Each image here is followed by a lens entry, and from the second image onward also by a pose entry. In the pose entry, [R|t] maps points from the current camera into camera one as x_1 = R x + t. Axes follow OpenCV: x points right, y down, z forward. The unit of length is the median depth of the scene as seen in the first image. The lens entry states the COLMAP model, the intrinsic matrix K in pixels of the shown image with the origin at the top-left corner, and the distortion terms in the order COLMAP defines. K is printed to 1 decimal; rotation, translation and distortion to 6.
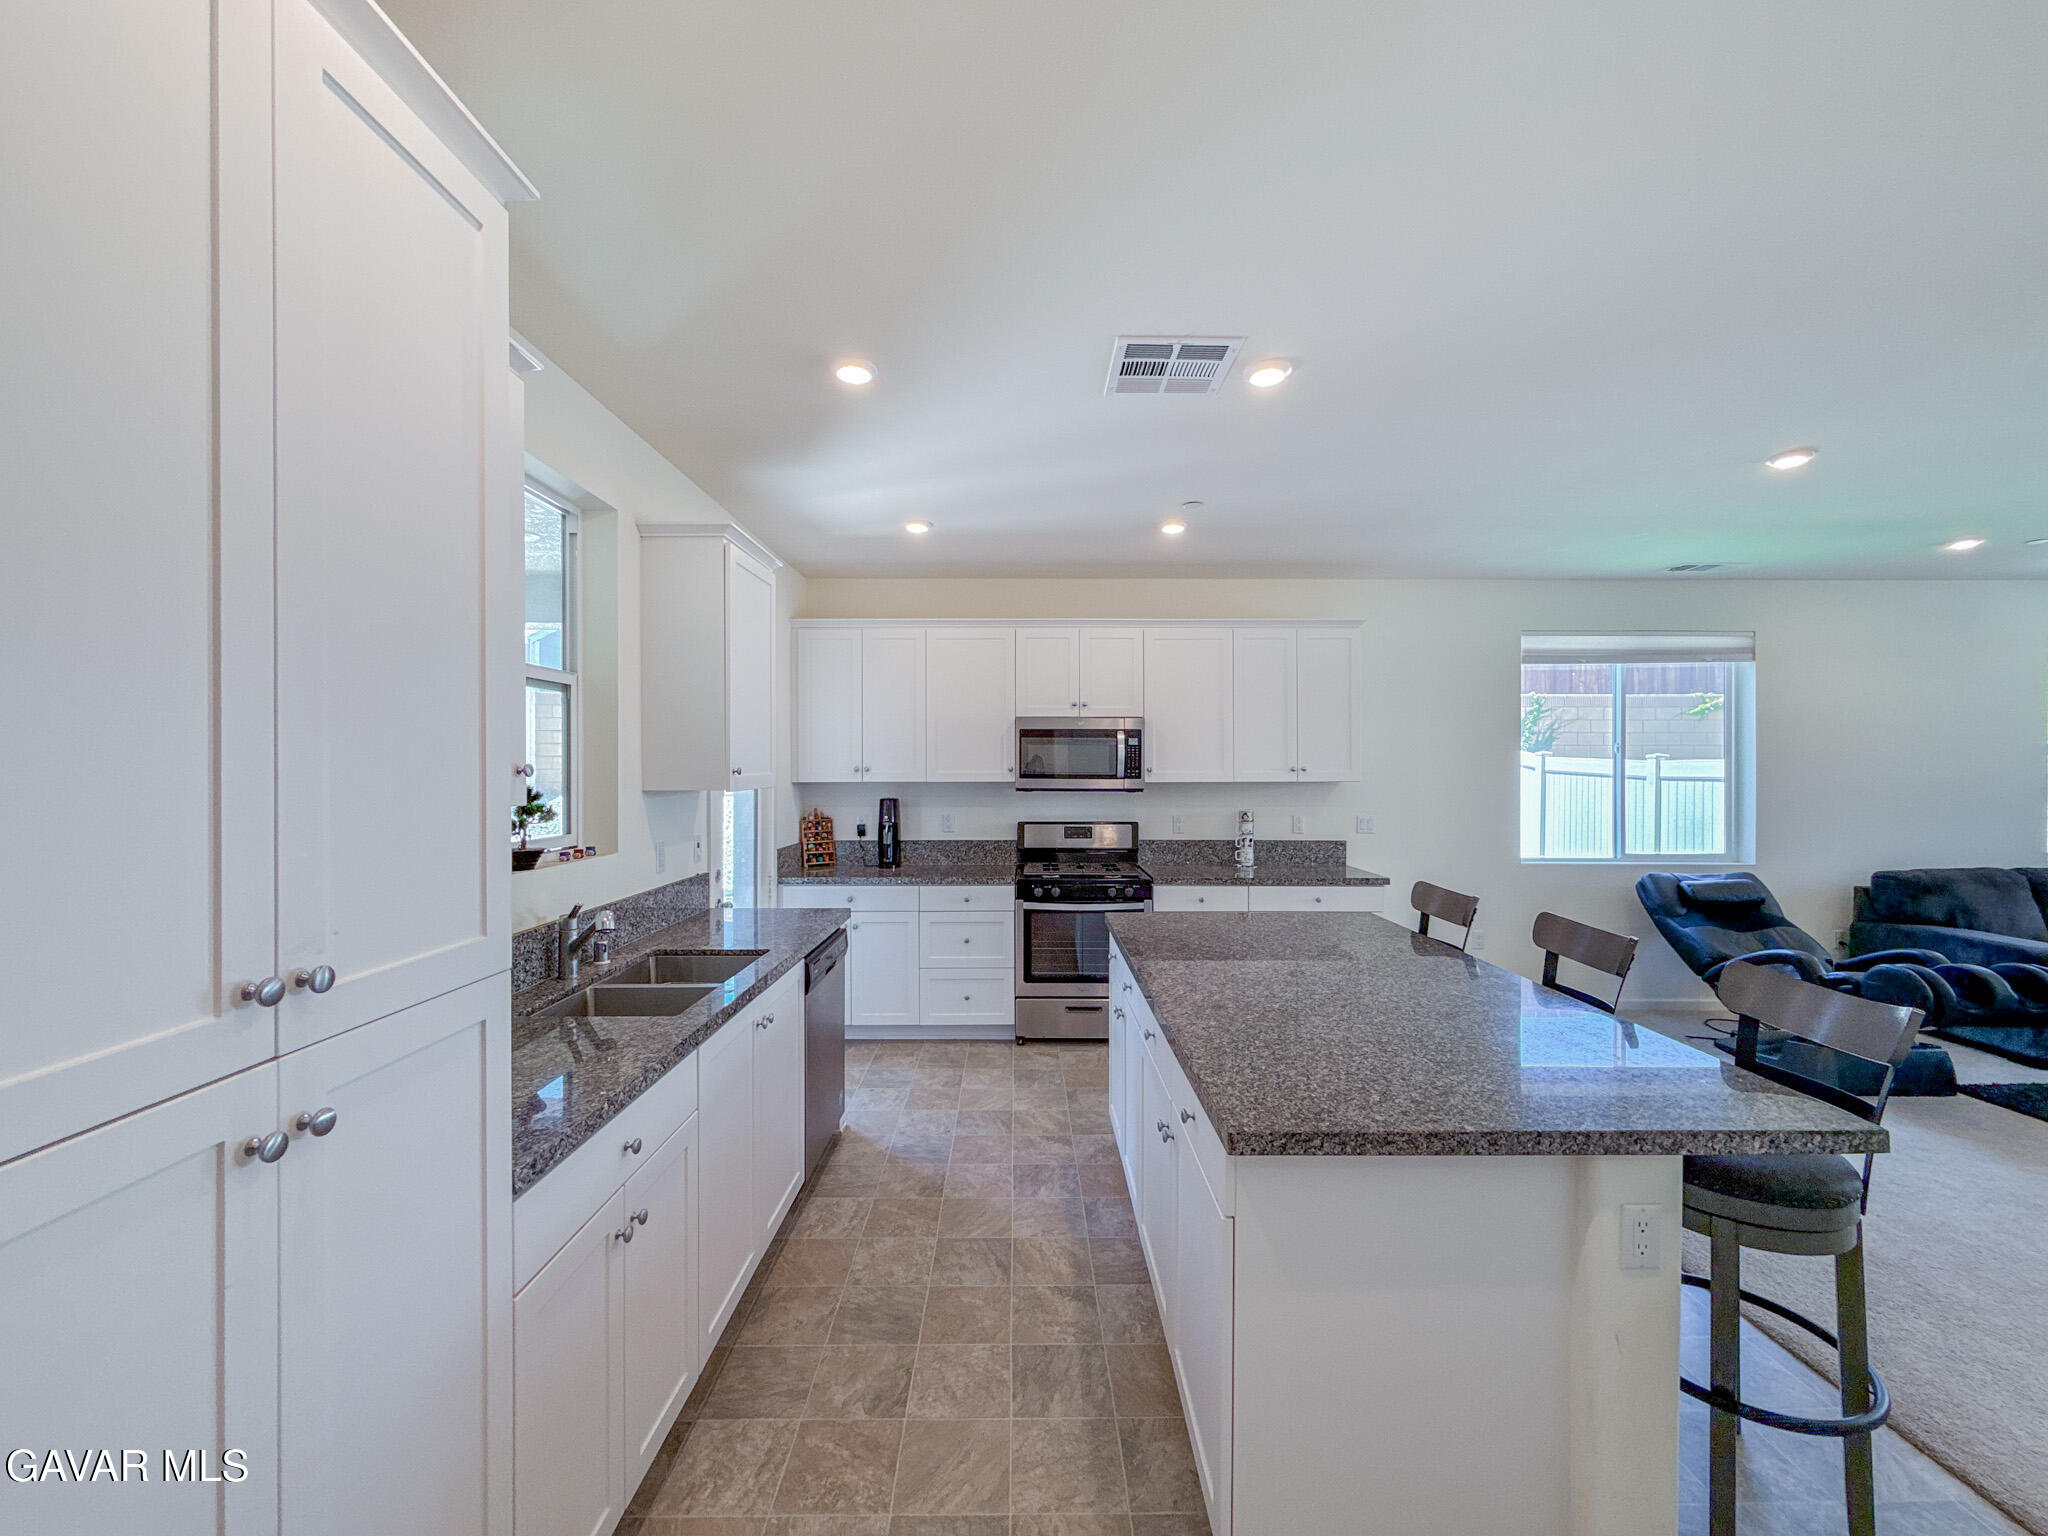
lens RADIAL K [[816.8, 0, 1027.2], [0, 816.8, 774.6], [0, 0, 1]] dist [-0.000541, -0.000190]
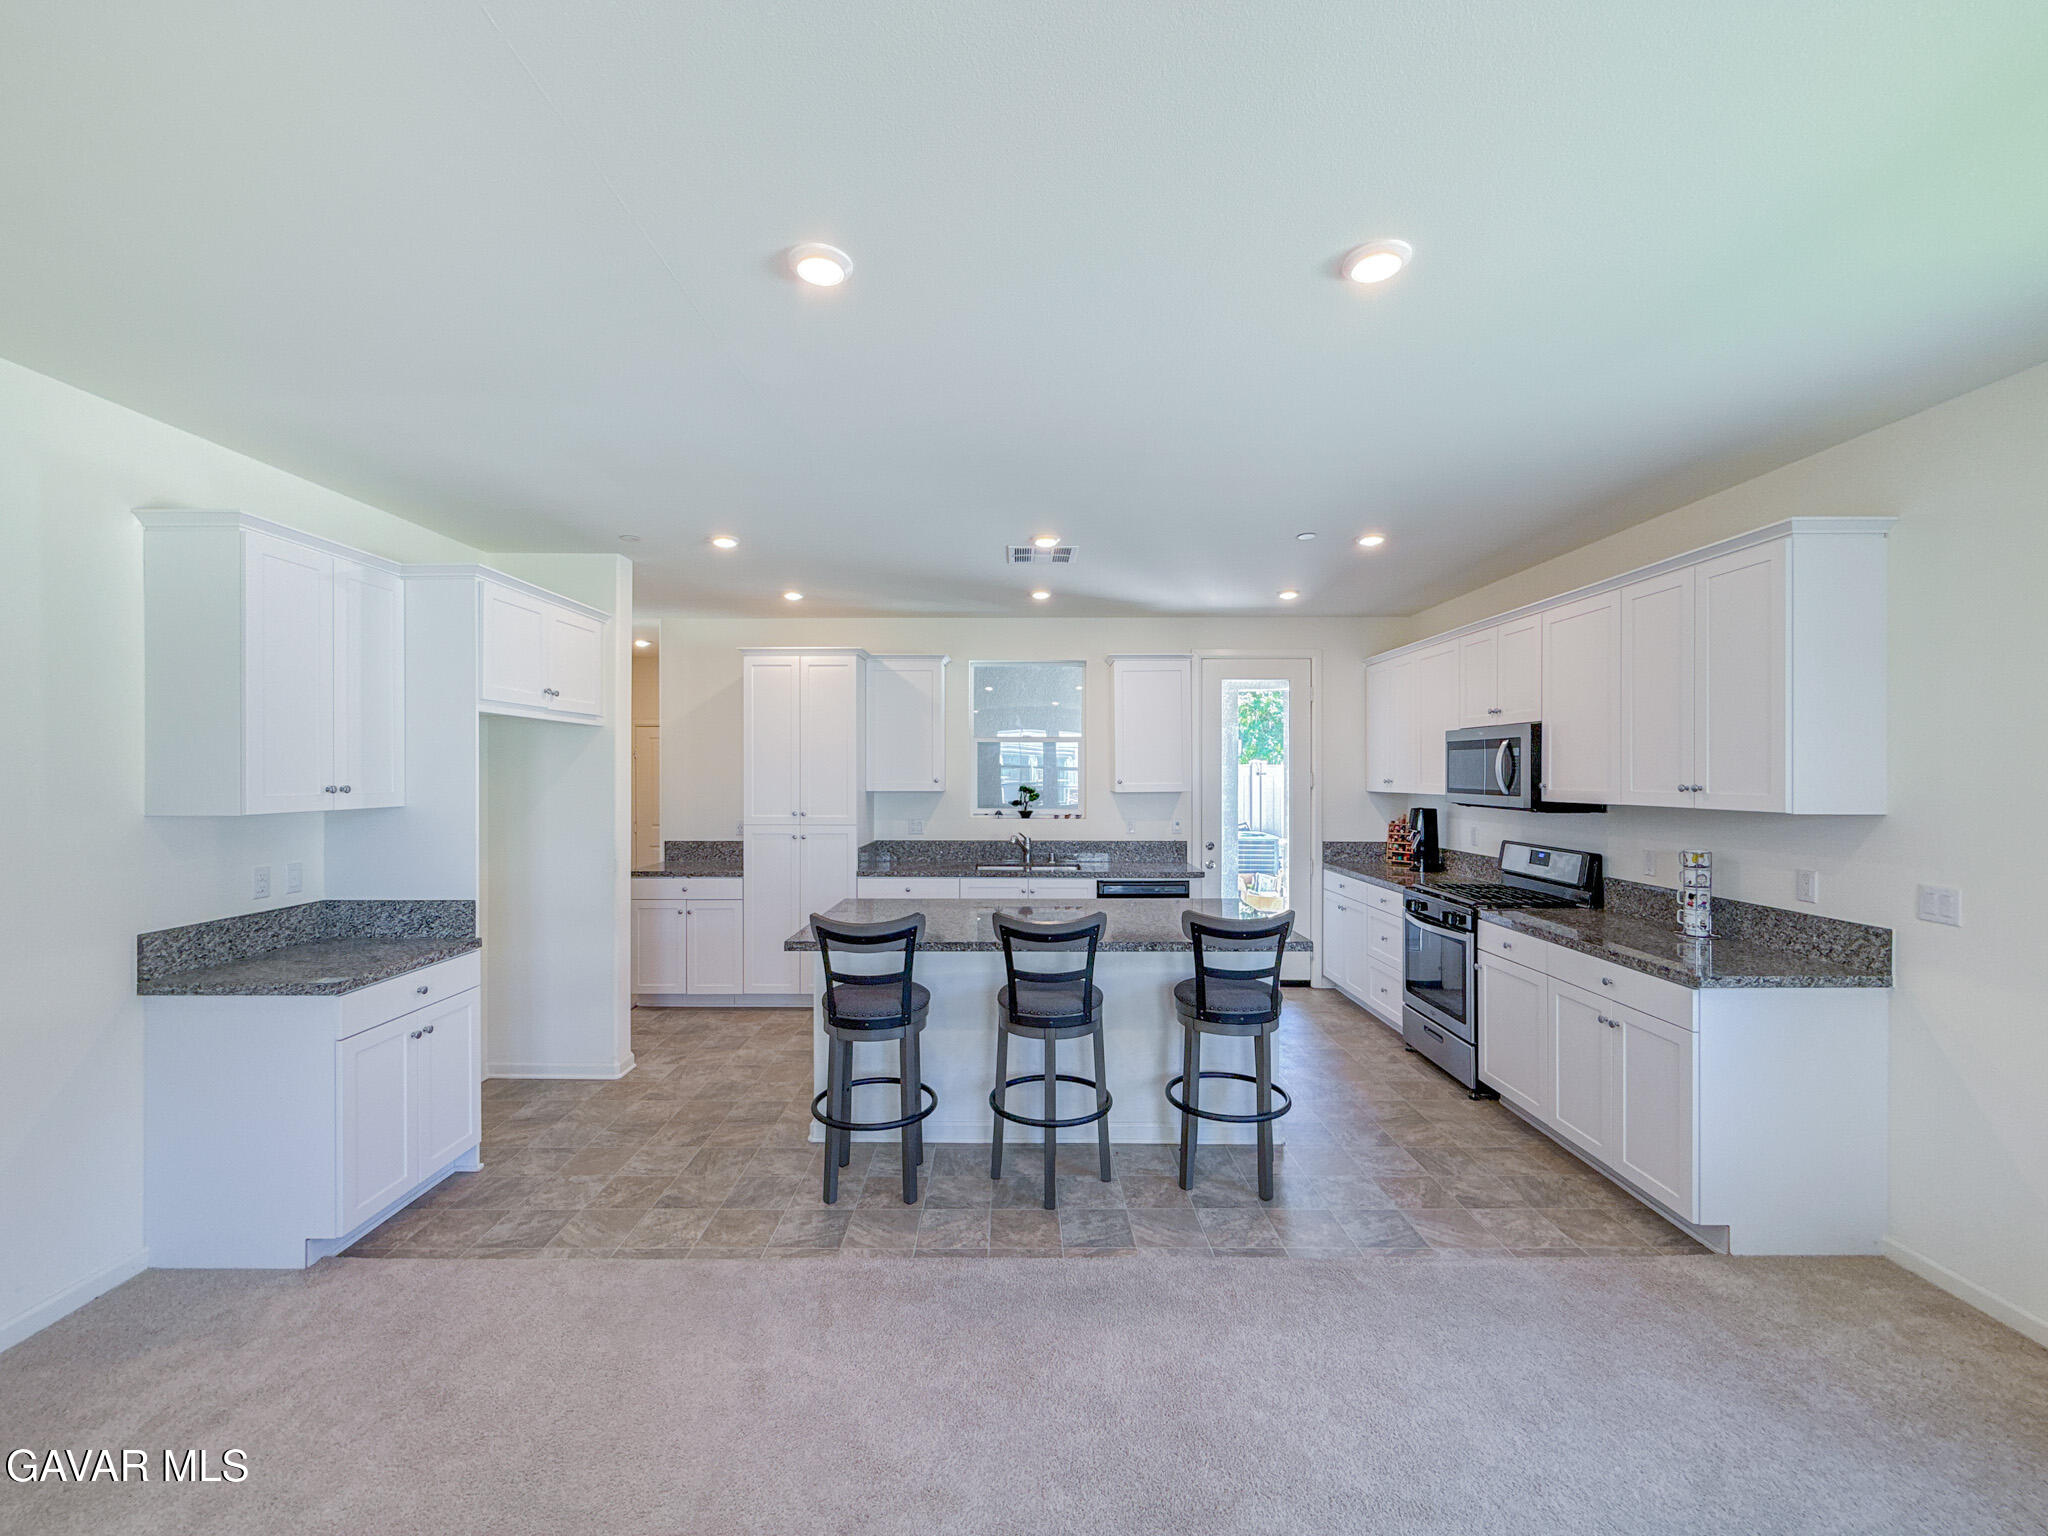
lens RADIAL K [[816.8, 0, 1009.3], [0, 816.8, 772.9], [0, 0, 1]] dist [-0.000541, -0.000190]
pose [[-0.017330, 0.000101, -0.999850, 0.970602], [-0.008244, 0.999966, 0.000244, -0.014459], [0.999816, 0.008247, -0.017329, 0.482976]]
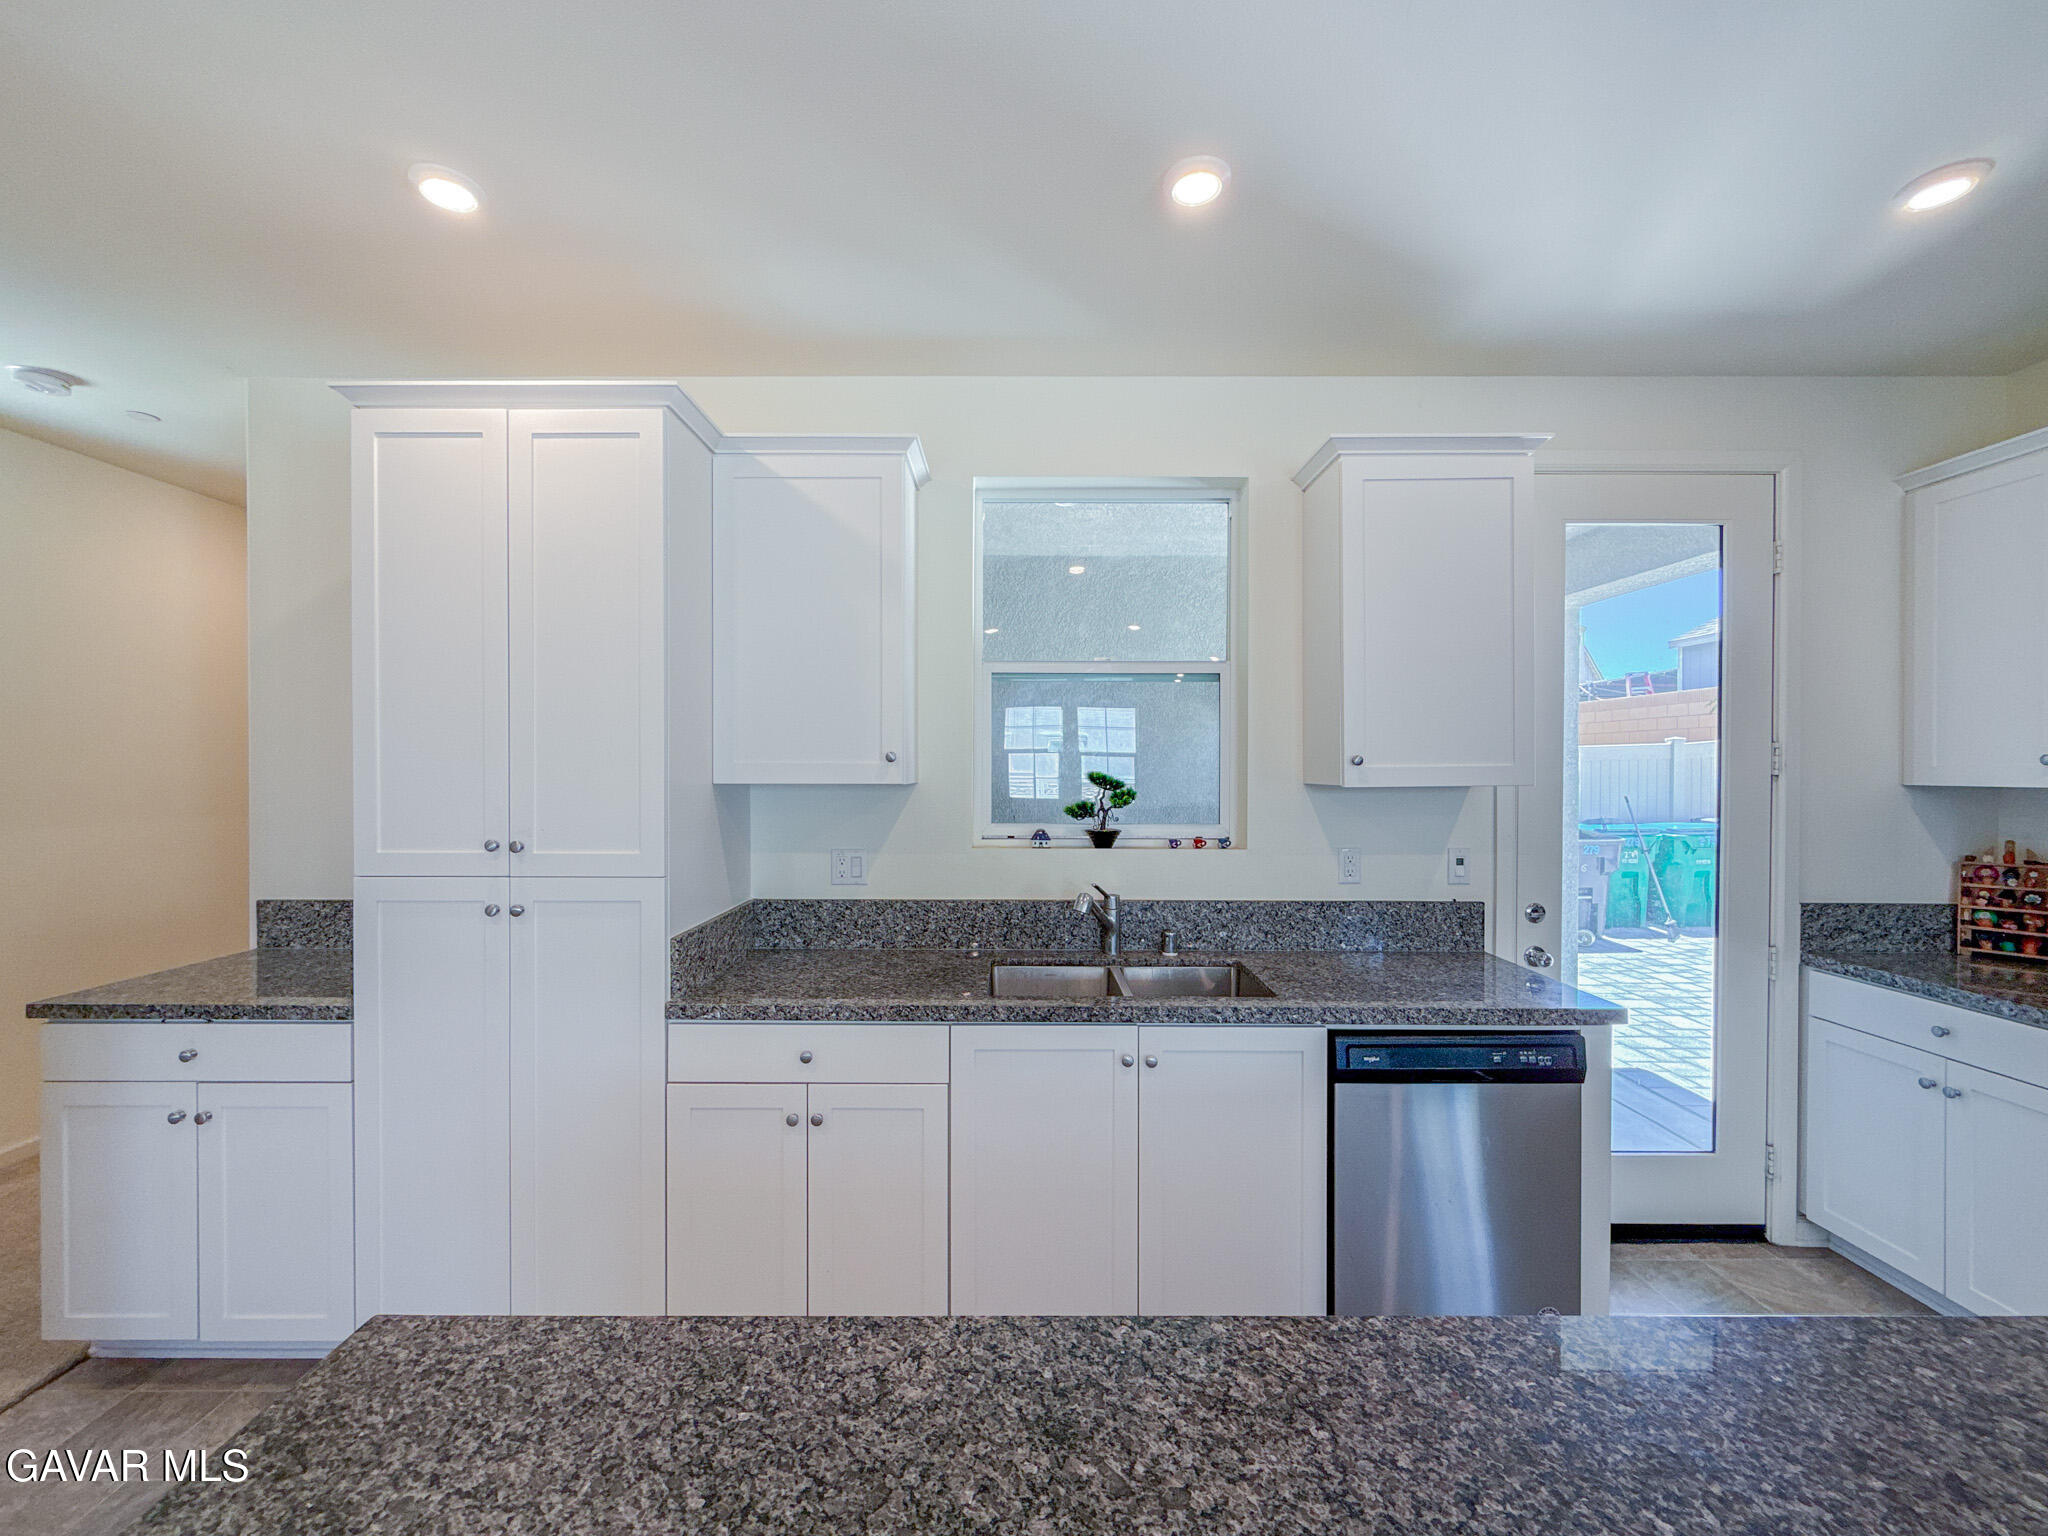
lens RADIAL K [[816.8, 0, 1008.2], [0, 816.8, 775.6], [0, 0, 1]] dist [-0.000541, -0.000190]
pose [[-0.007226, 0.007911, -0.999943, 0.247243], [-0.009930, 0.999919, 0.007983, 0.004289], [0.999925, 0.009988, -0.007147, 0.426713]]
